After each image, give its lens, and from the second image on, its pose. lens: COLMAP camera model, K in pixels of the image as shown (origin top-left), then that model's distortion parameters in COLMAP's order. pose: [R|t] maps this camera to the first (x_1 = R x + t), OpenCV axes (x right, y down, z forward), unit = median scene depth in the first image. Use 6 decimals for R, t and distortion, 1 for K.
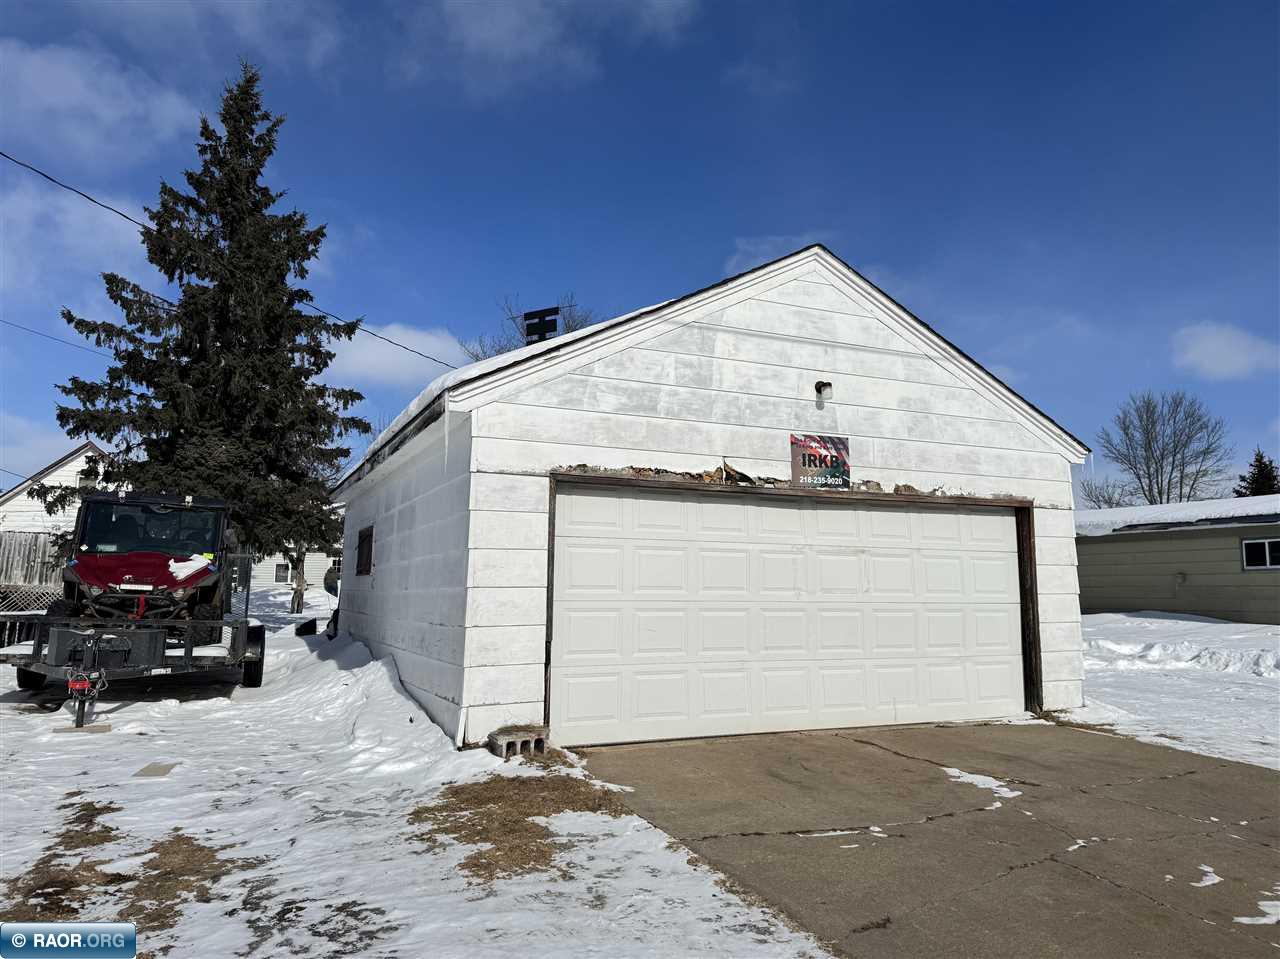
lens RADIAL K [[890.3, 0, 640.0], [0, 890.3, 479.5], [0, 0, 1]] dist [0.203278, -0.407894]
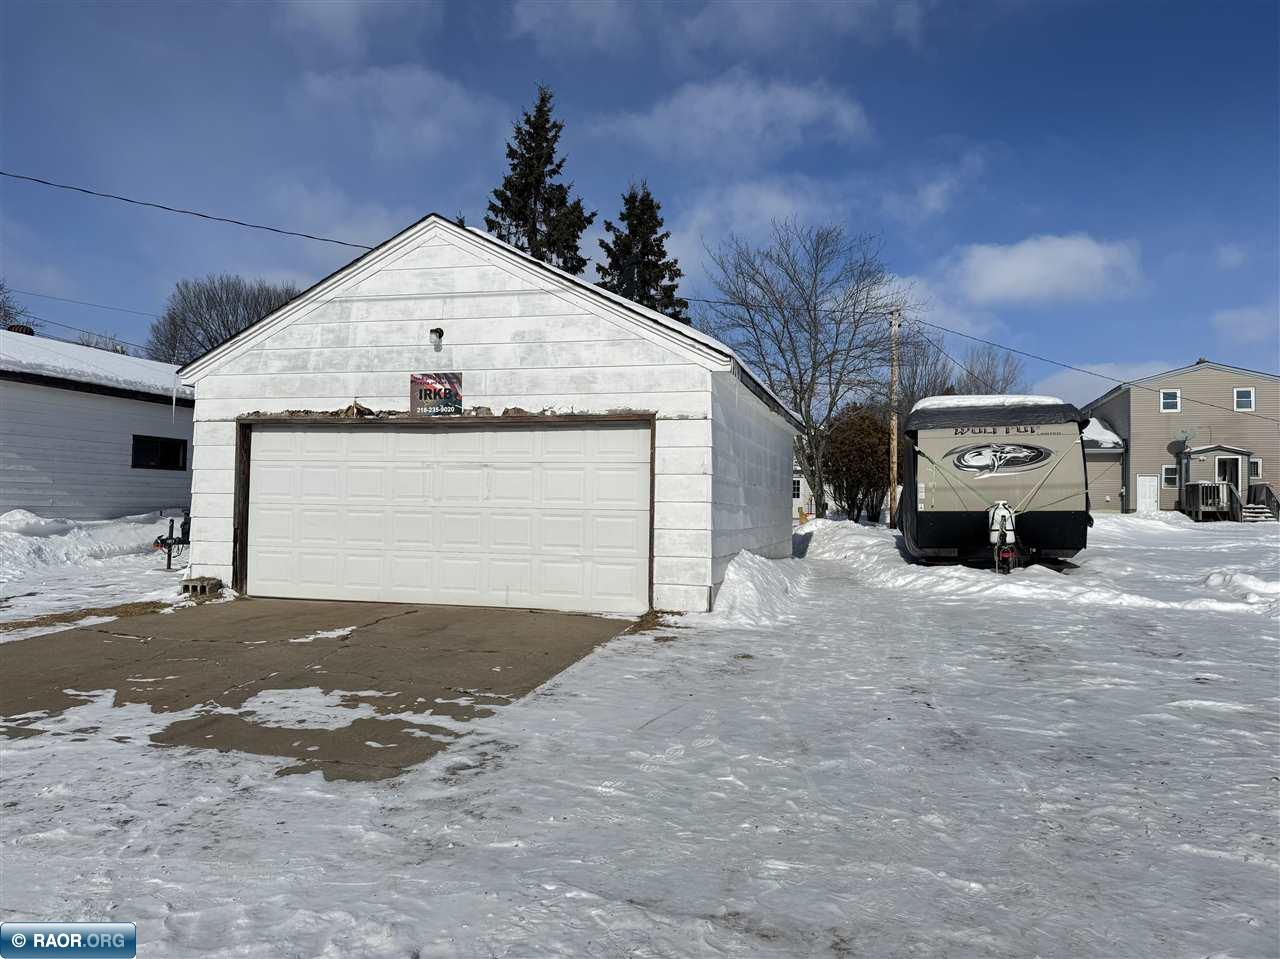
lens RADIAL K [[890.3, 0, 640.0], [0, 890.3, 479.5], [0, 0, 1]] dist [0.203278, -0.407894]
pose [[0.751288, -0.008712, -0.659917, 1.229653], [0.067309, 0.995710, 0.063483, 0.036999], [0.656533, -0.092113, 0.748652, 0.243407]]
